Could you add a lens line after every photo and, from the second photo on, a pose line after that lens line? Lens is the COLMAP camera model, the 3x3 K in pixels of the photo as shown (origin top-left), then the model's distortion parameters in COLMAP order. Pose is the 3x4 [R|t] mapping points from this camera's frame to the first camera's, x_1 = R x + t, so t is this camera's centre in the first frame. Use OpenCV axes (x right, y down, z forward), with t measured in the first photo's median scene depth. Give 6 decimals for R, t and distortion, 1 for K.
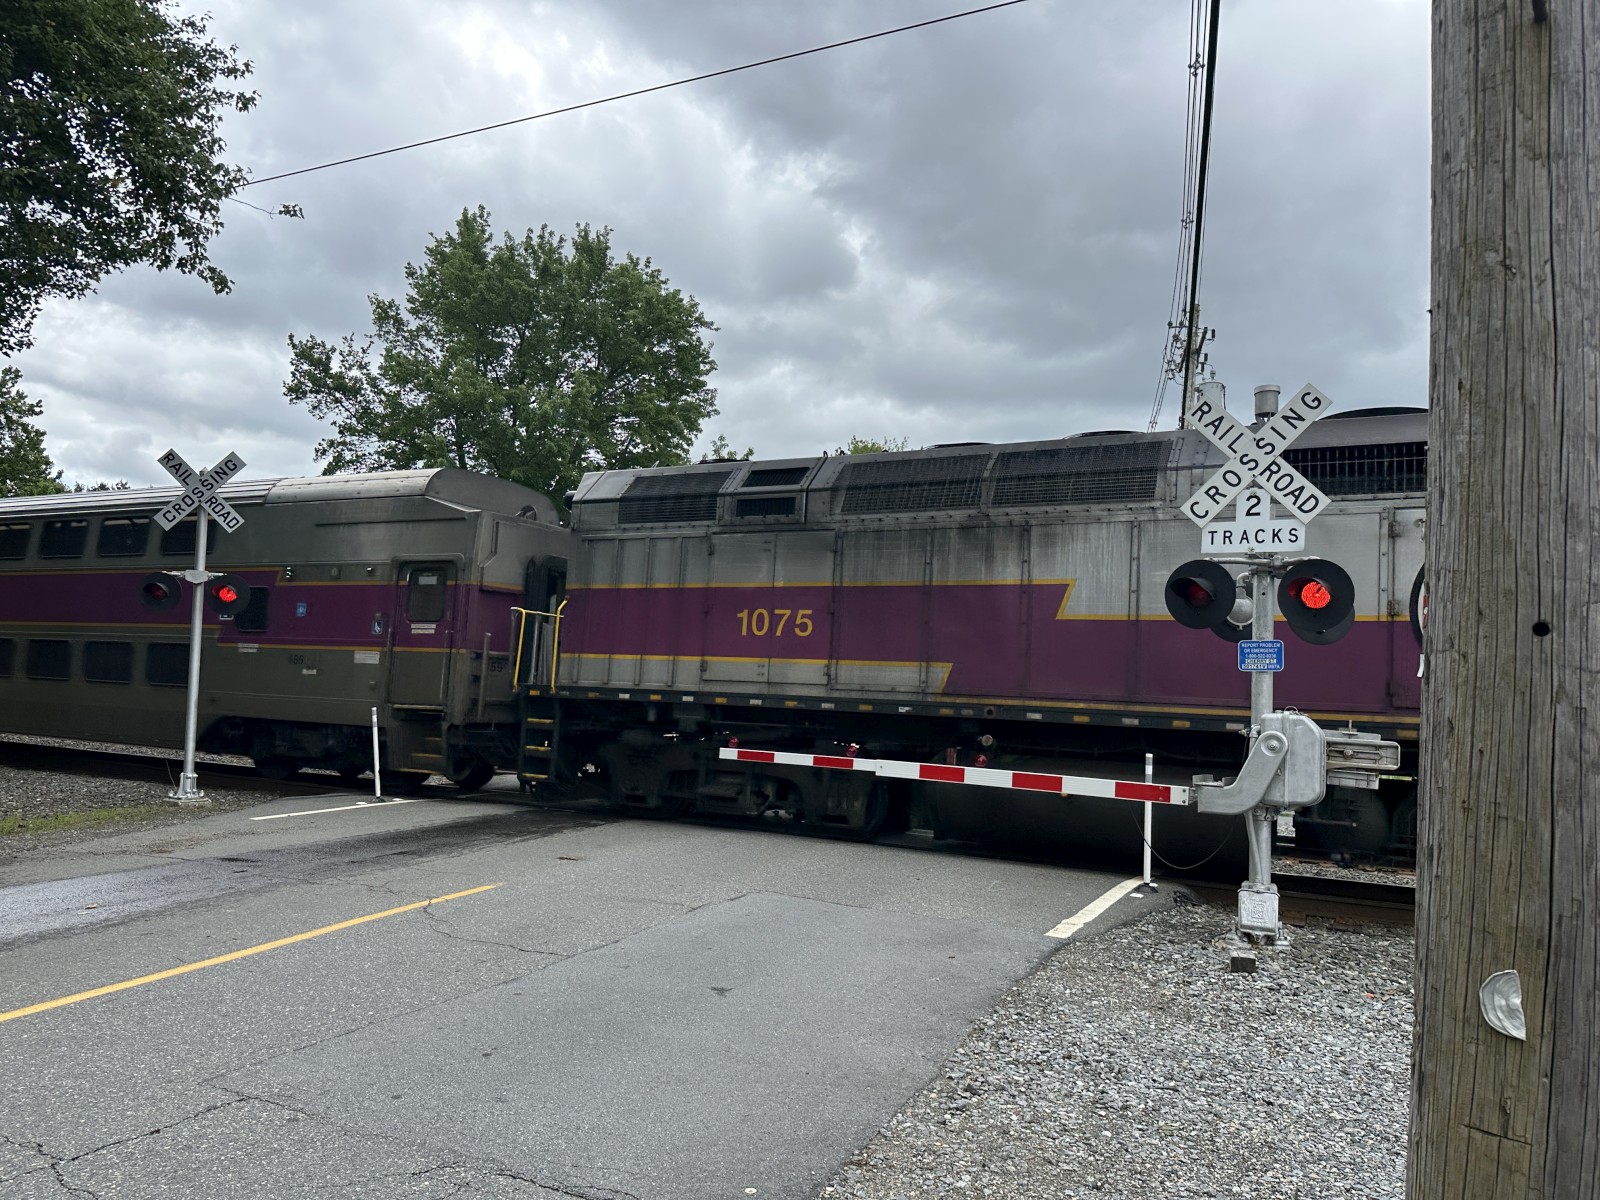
lens RADIAL K [[1117.3, 0, 796.7], [0, 1117.3, 624.5], [0, 0, 1]] dist [0.039025, -0.024449]
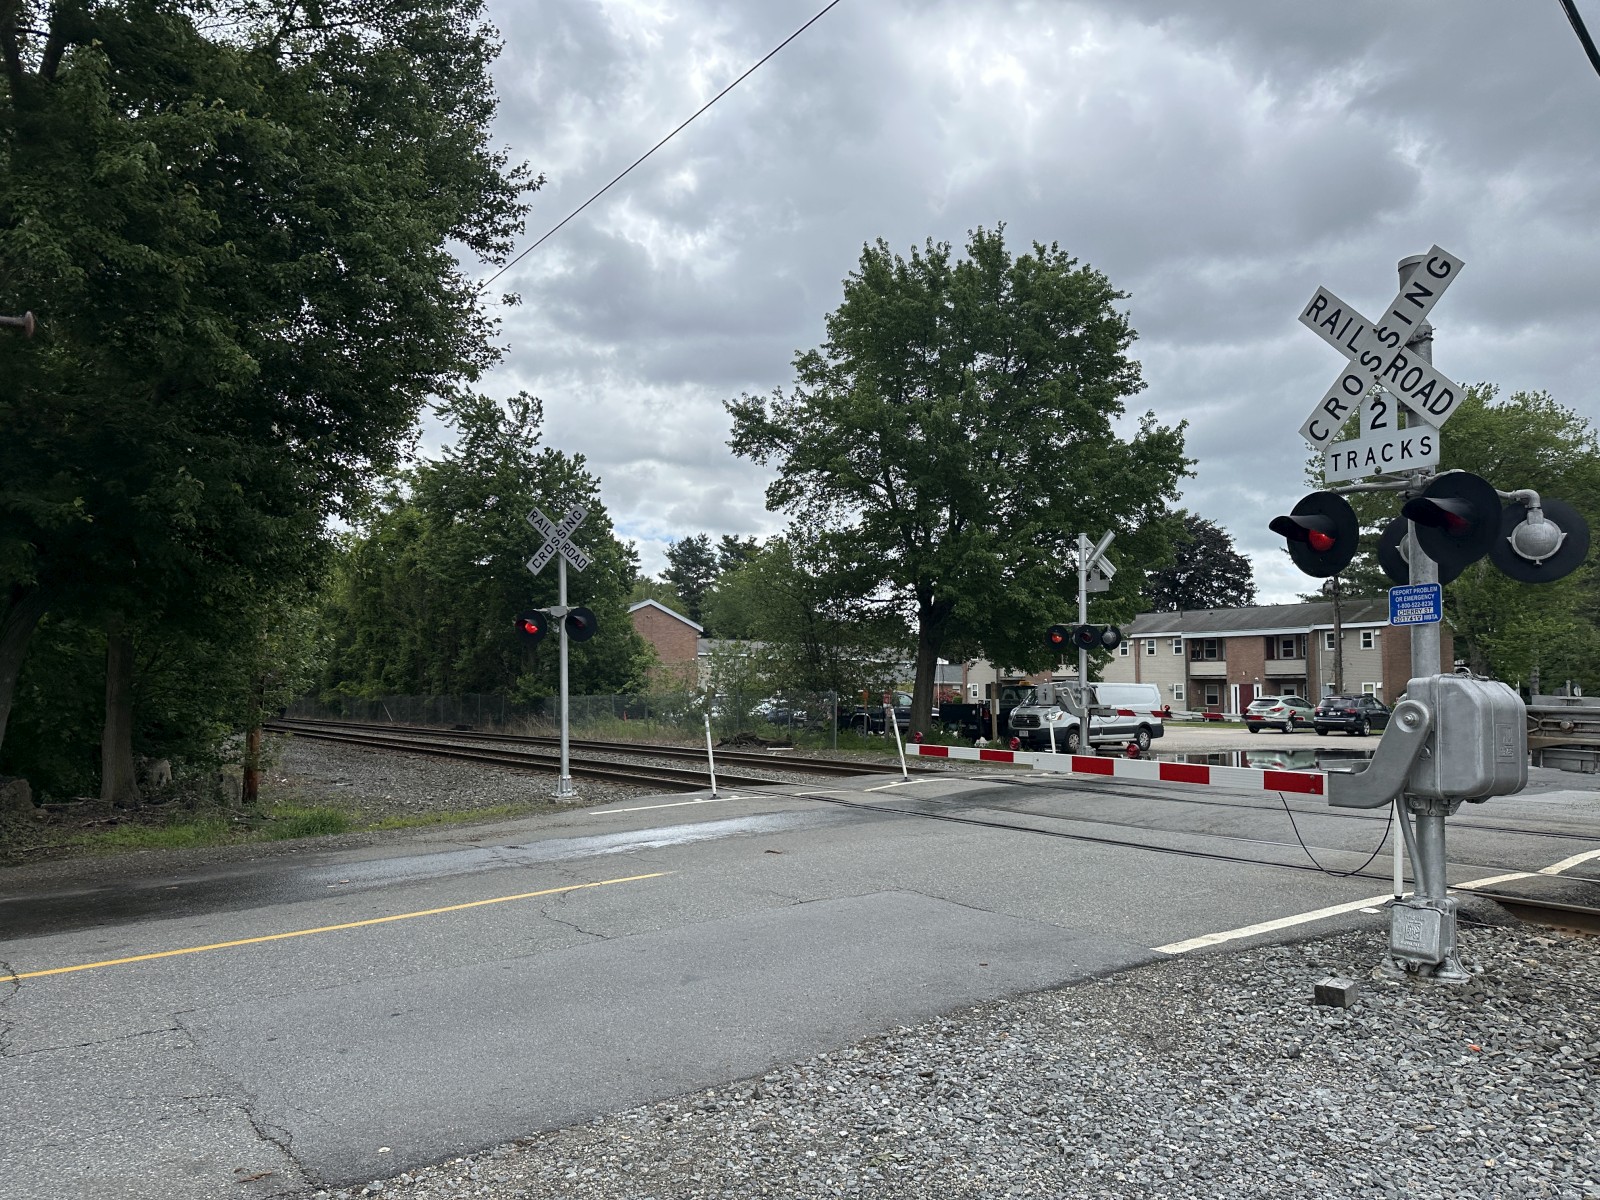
lens RADIAL K [[1111.6, 0, 795.3], [0, 1111.6, 622.9], [0, 0, 1]] dist [0.075791, -0.098171]
pose [[0.877818, -0.080552, -0.472172, 0.458652], [0.079734, 0.996578, -0.021780, 0.026467], [0.472311, -0.018530, 0.881237, 0.124747]]
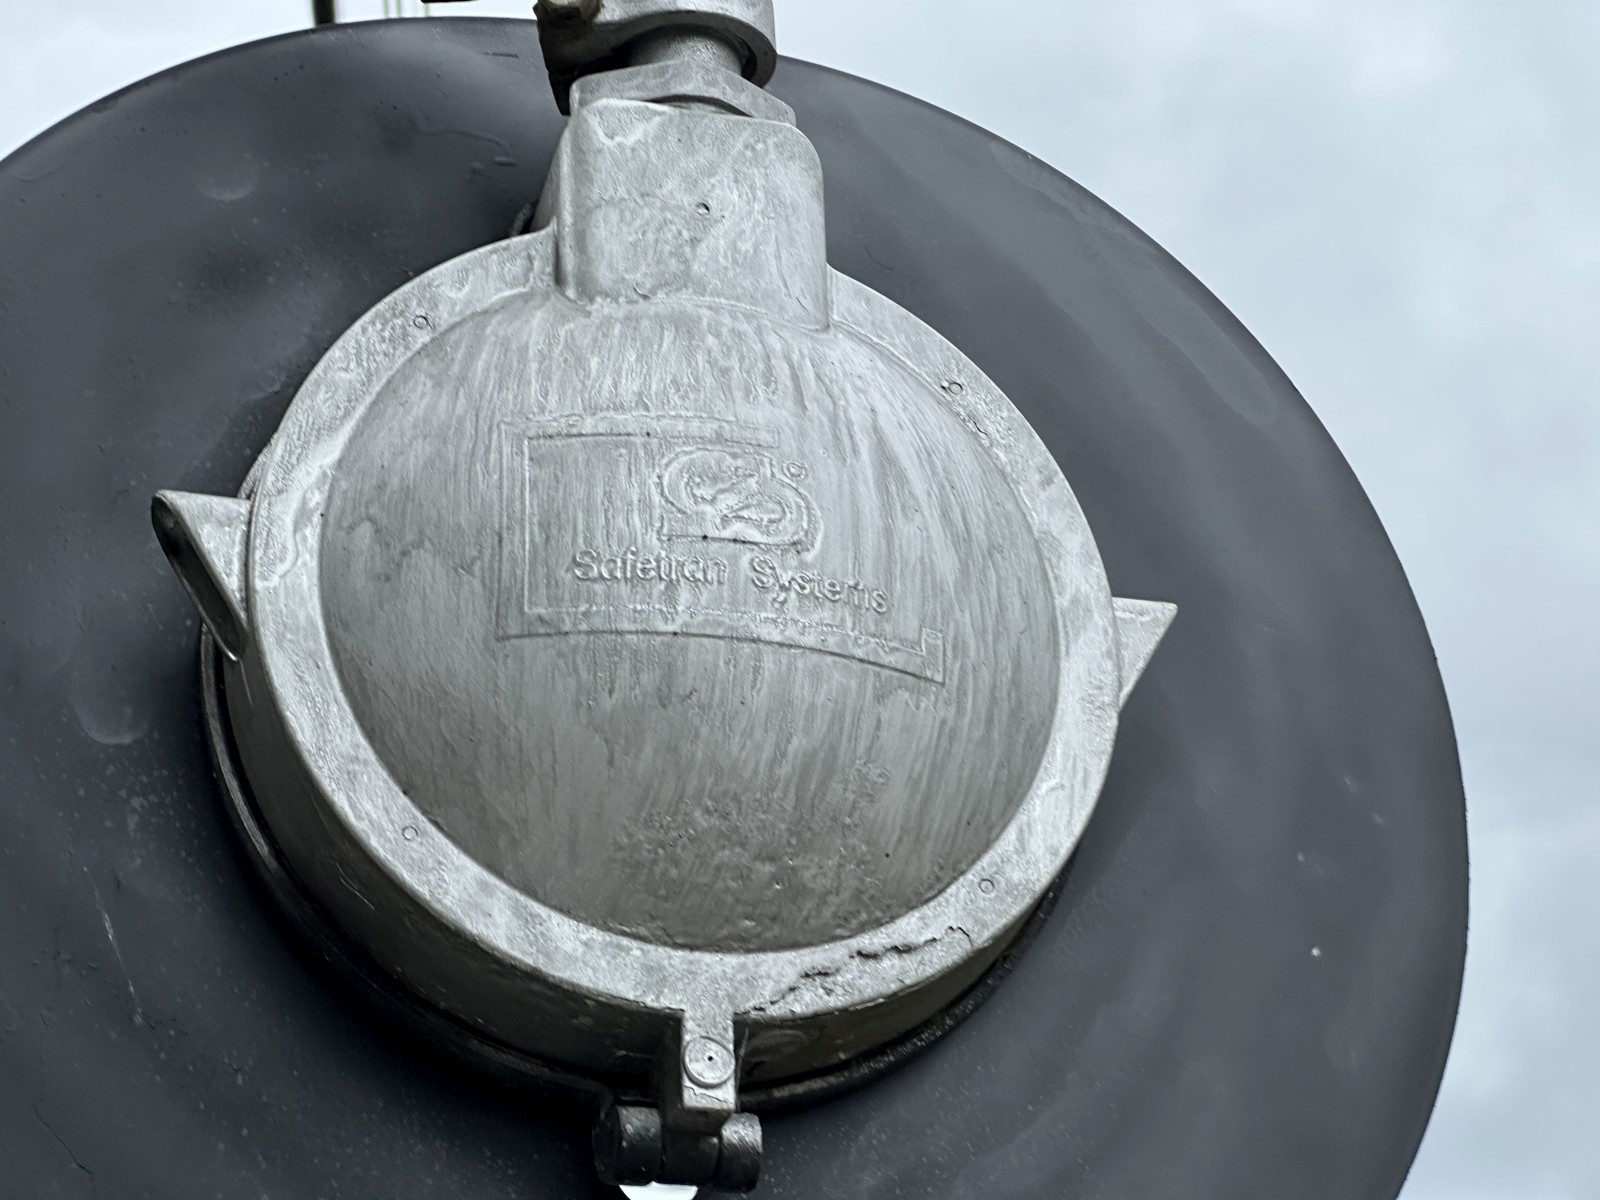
lens RADIAL K [[3640.4, 0, 605.3], [0, 3640.4, 600.2], [0, 0, 1]] dist [-0.022493, -0.029646]
pose [[0.940097, 0.109425, 0.322867, 0.511379], [0.020919, 0.926784, -0.375012, 0.038144], [-0.340264, 0.359302, 0.868978, 1.086429]]
